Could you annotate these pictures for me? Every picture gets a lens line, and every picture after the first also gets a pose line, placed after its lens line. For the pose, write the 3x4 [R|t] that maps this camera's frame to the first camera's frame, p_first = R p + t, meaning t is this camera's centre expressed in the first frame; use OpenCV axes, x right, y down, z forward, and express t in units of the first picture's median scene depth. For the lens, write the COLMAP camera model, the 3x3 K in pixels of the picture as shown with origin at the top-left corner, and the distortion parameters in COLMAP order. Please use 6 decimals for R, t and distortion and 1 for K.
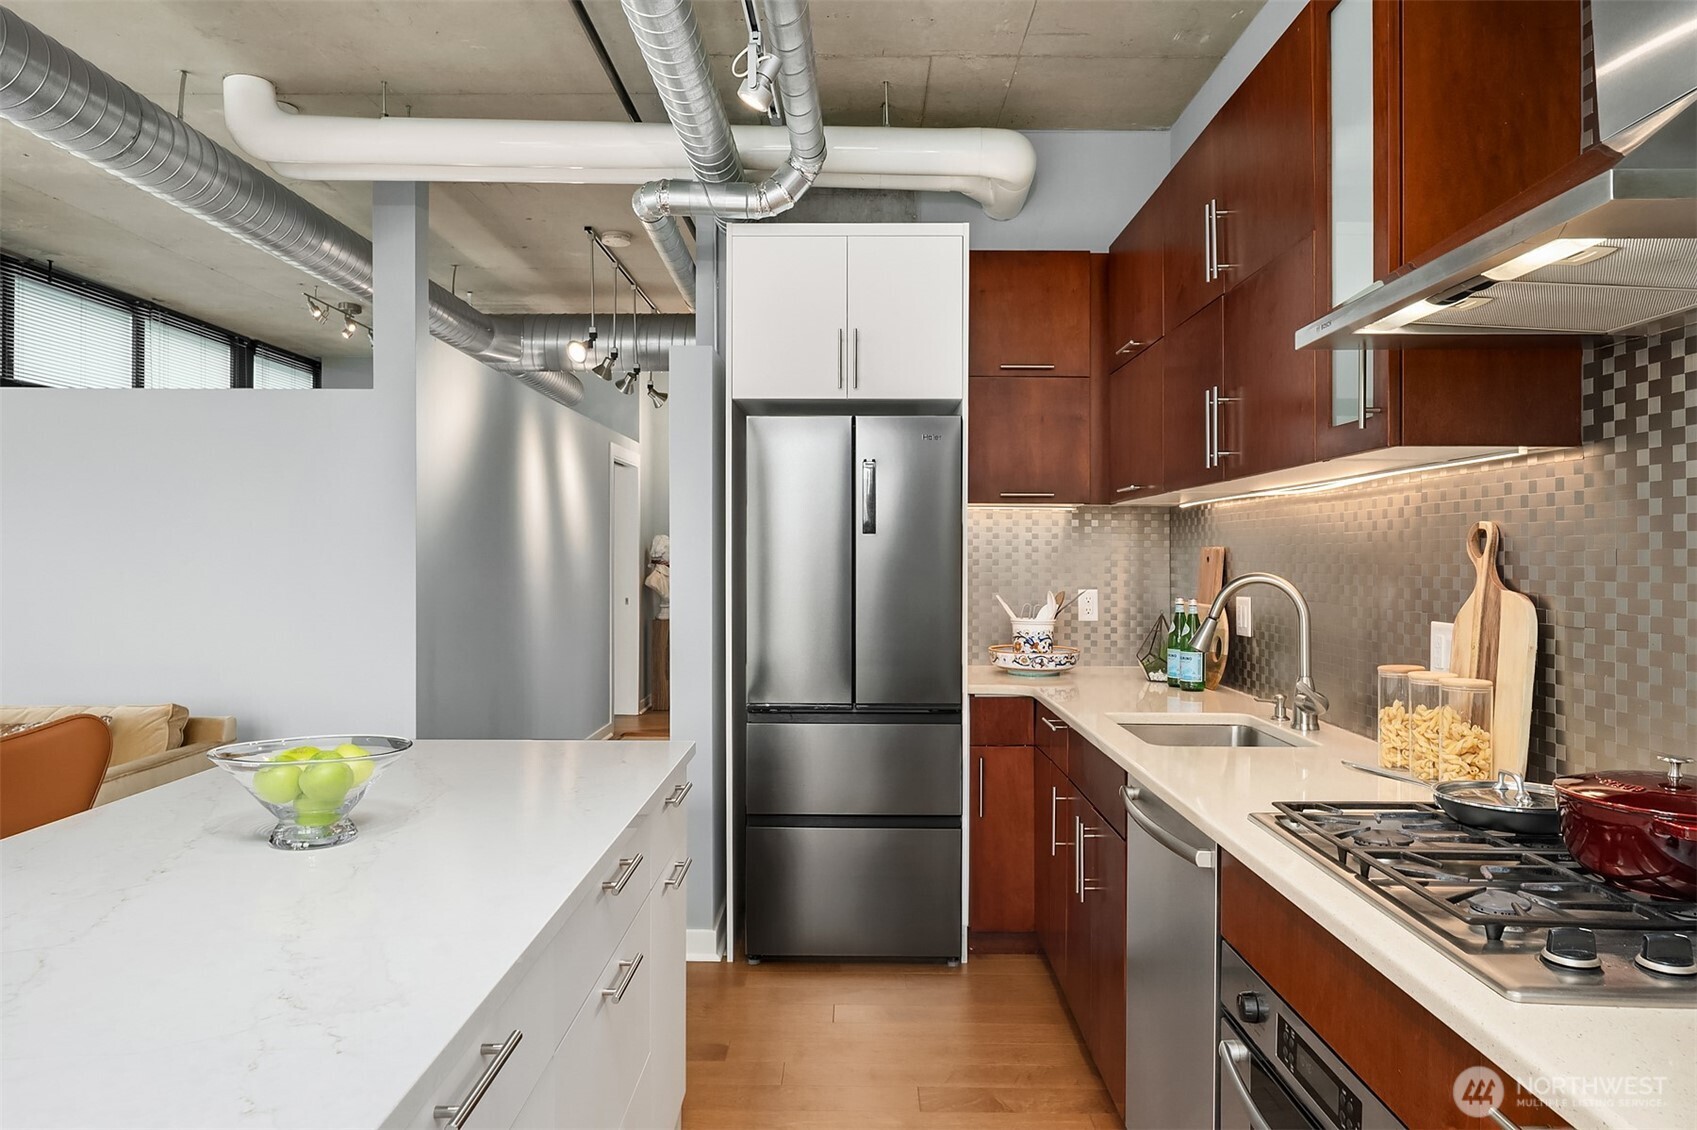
lens RADIAL K [[1110.4, 0, 865.6], [0, 1110.4, 553.8], [0, 0, 1]] dist [0.003067, -0.011359]
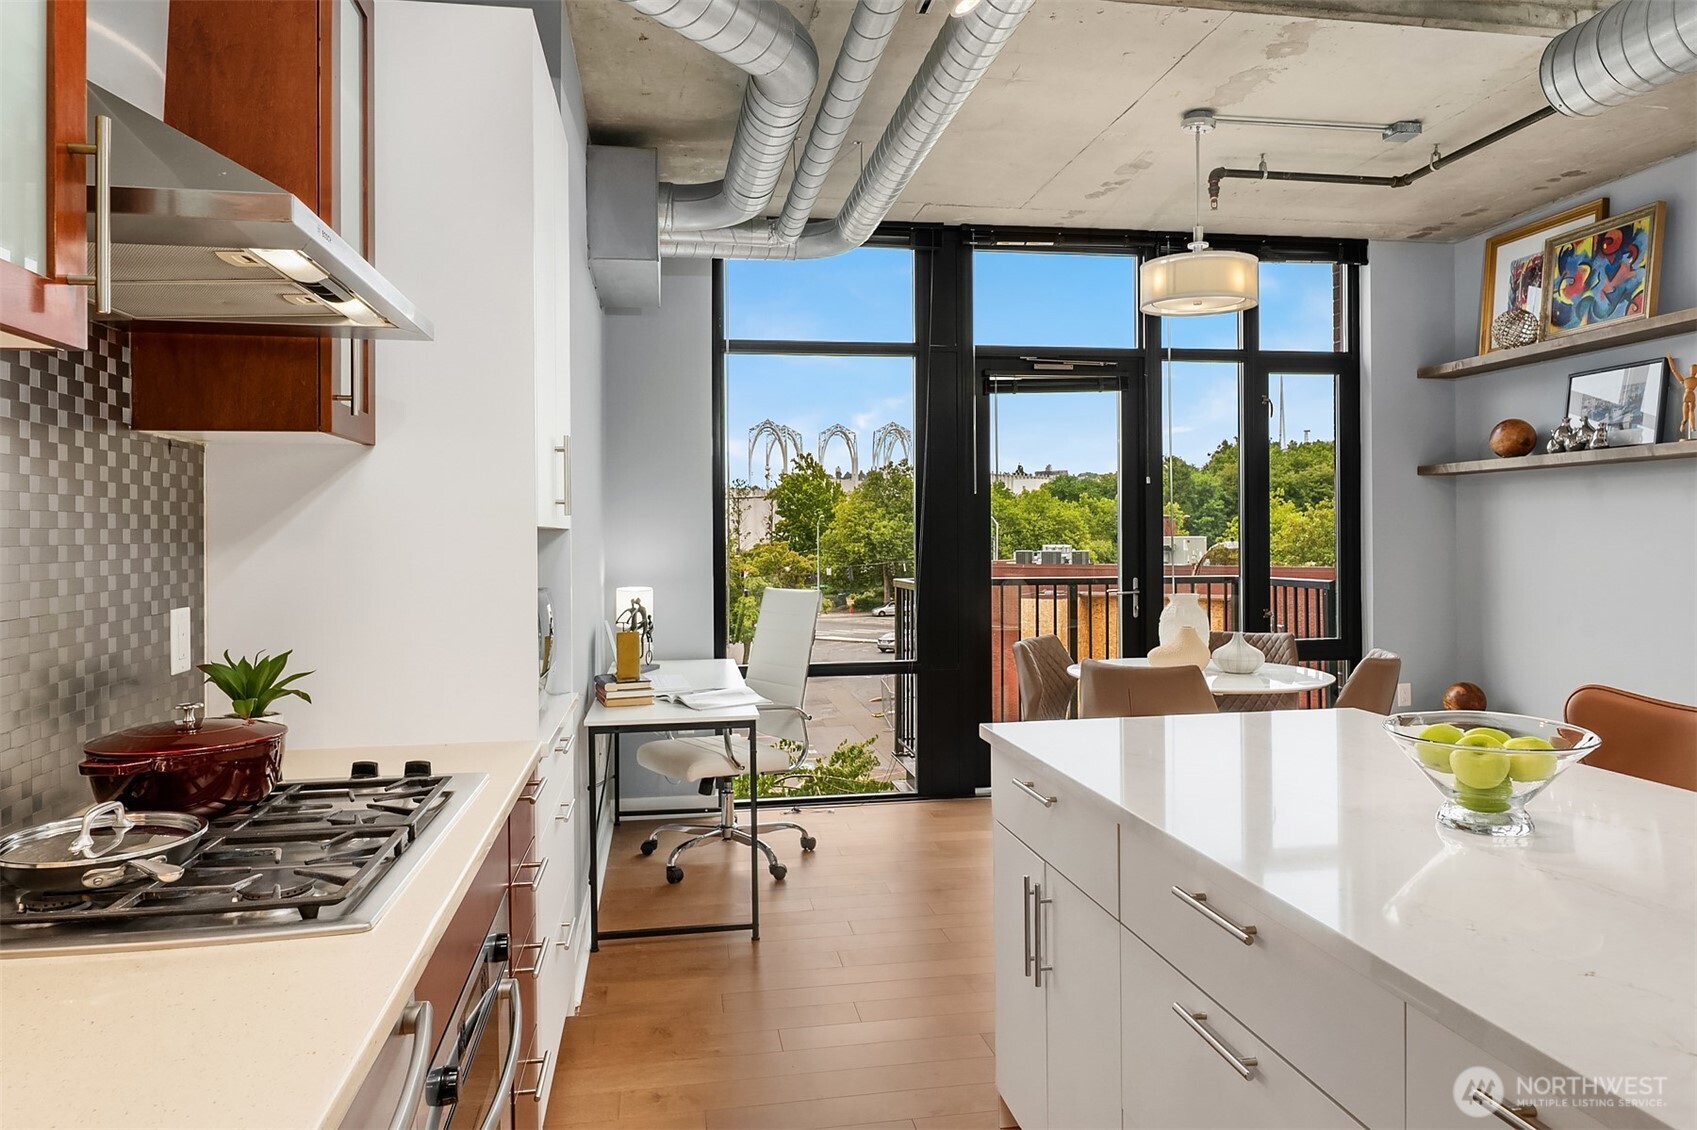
lens RADIAL K [[1110.4, 0, 858.0], [0, 1110.4, 533.1], [0, 0, 1]] dist [0.003067, -0.011359]
pose [[-0.984838, 0.003271, -0.173446, 0.122431], [0.003955, 0.999986, -0.003597, 0.003665], [0.173432, -0.004229, -0.984837, 1.234210]]
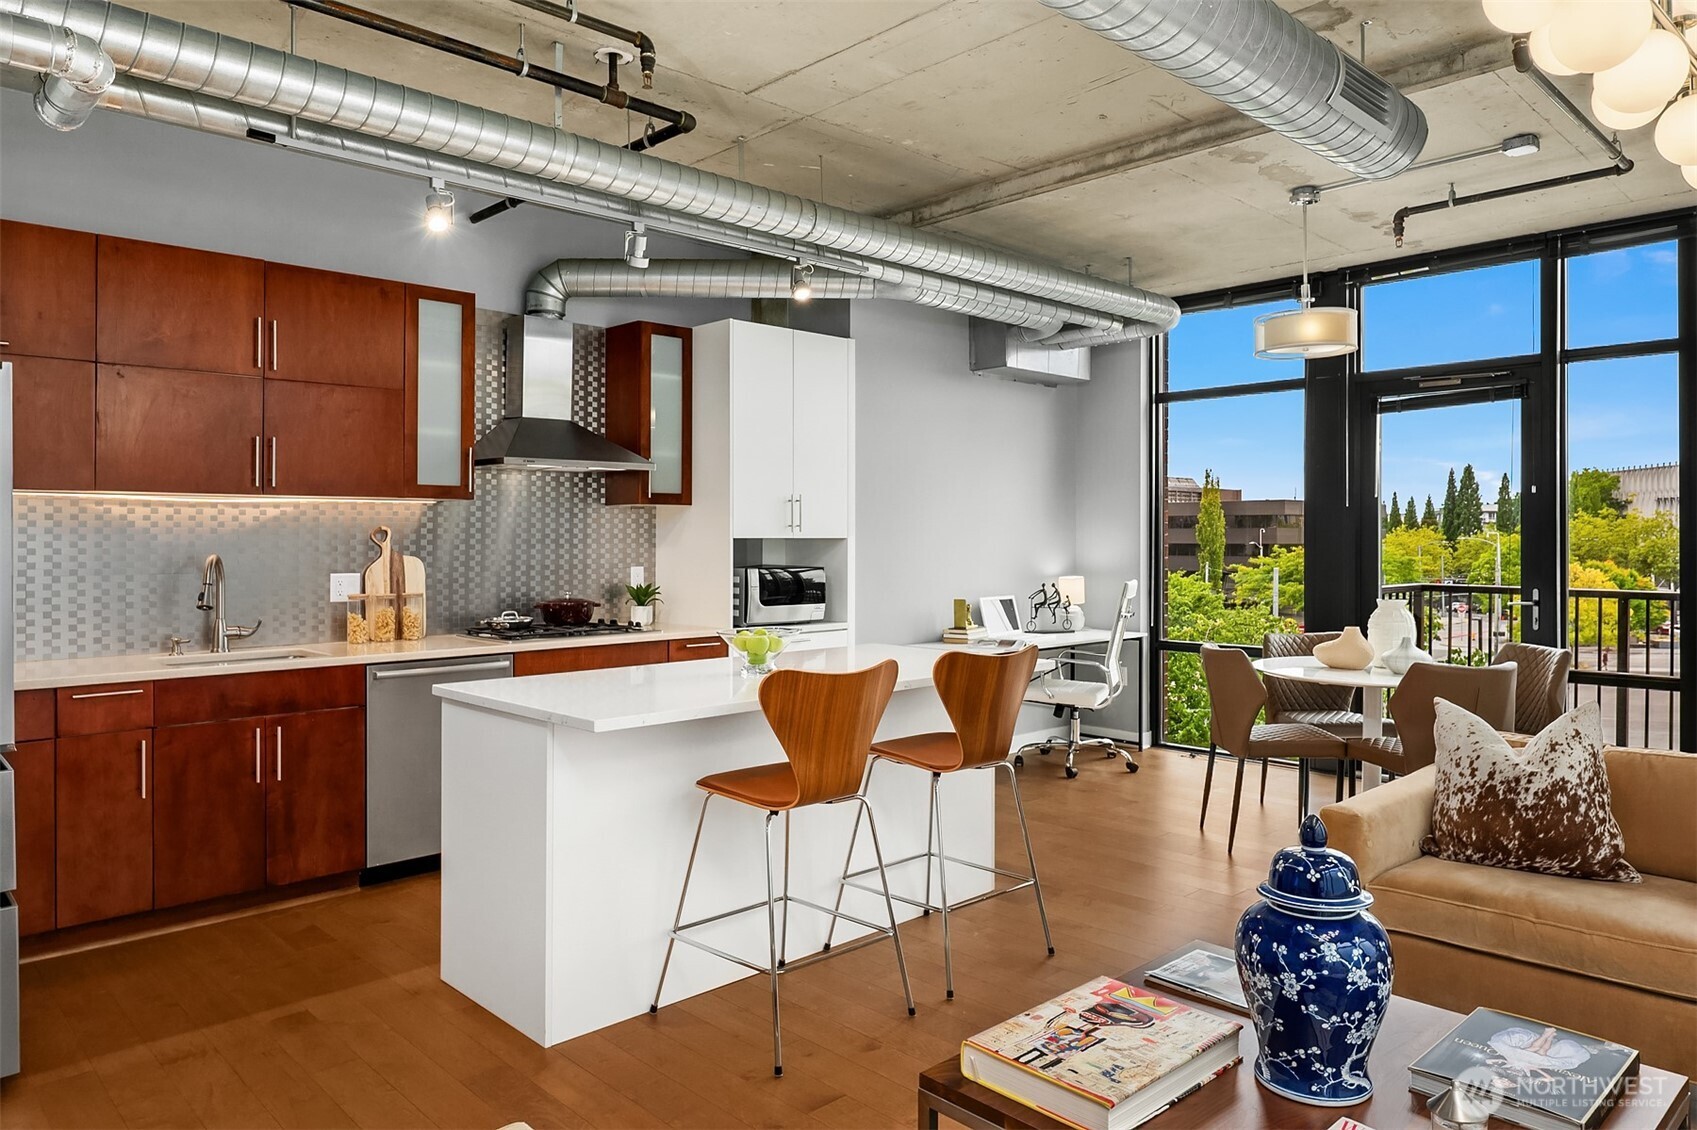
lens RADIAL K [[1110.4, 0, 857.3], [0, 1110.4, 533.6], [0, 0, 1]] dist [0.003067, -0.011359]
pose [[-0.694490, -0.002864, 0.719496, -1.517561], [-0.004470, 0.999990, -0.000335, -0.015423], [-0.719488, -0.003449, -0.694496, 1.610526]]
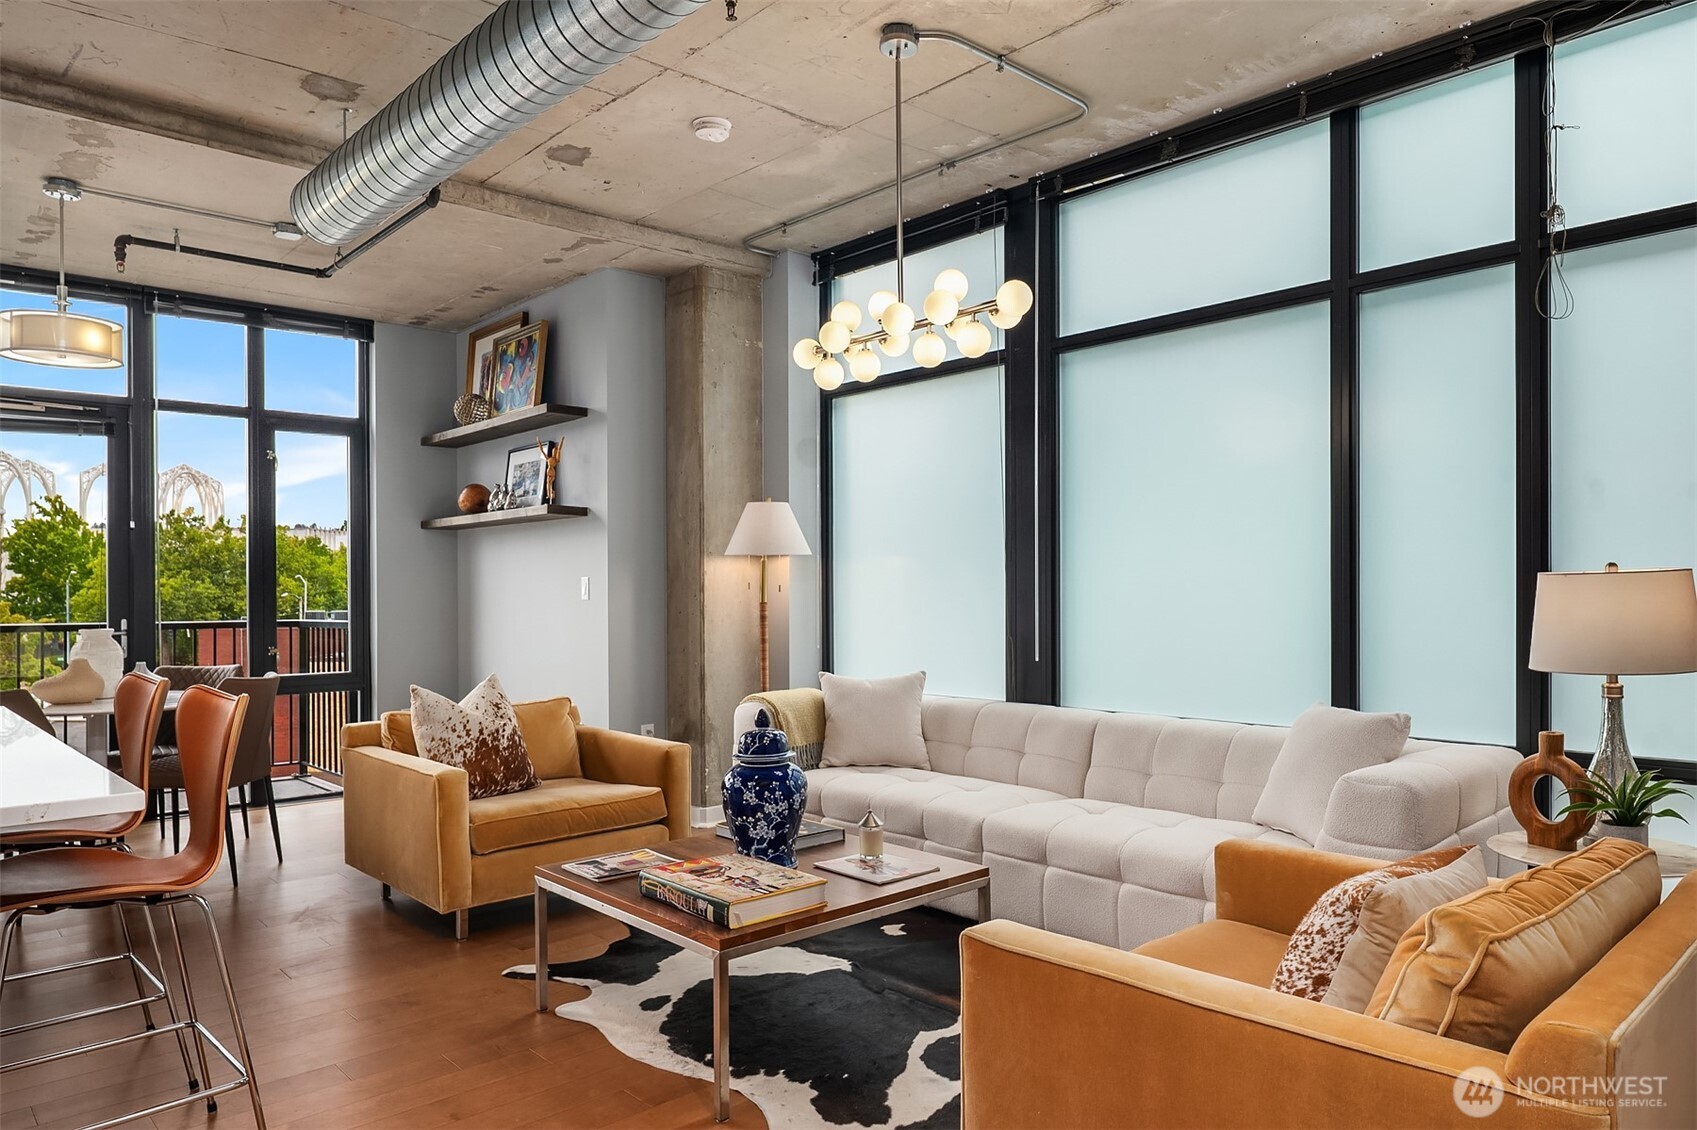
lens RADIAL K [[1110.4, 0, 856.5], [0, 1110.4, 605.6], [0, 0, 1]] dist [0.003067, -0.011359]
pose [[-0.735256, 0.008815, -0.677732, -0.390782], [0.003928, 0.999954, 0.008744, 0.046301], [0.677778, 0.003767, -0.735257, 1.871701]]
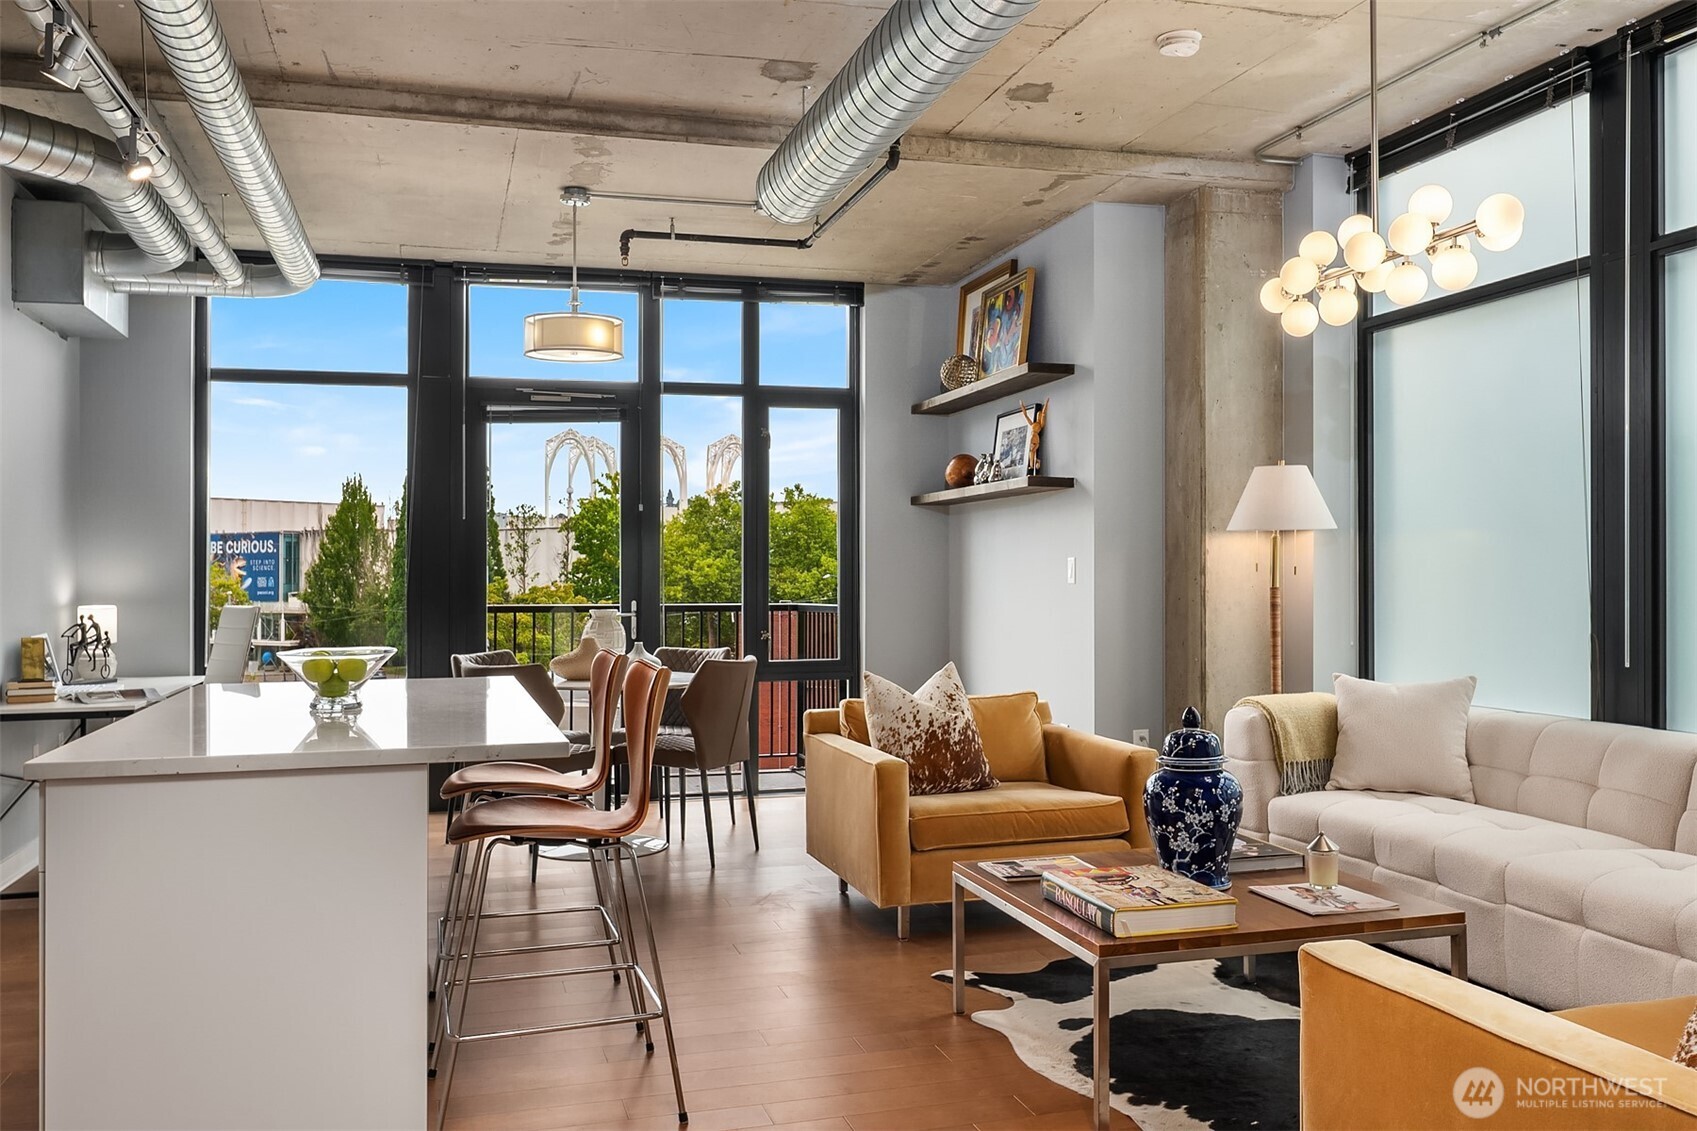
lens RADIAL K [[1412.4, 0, 856.5], [0, 1412.4, 577.6], [0, 0, 1]] dist [-0.001019, 0.005851]
pose [[-0.958903, 0.000492, -0.283733, -0.439360], [0.001060, 0.999998, -0.001849, 0.045892], [0.283732, -0.002074, -0.958901, 2.149872]]
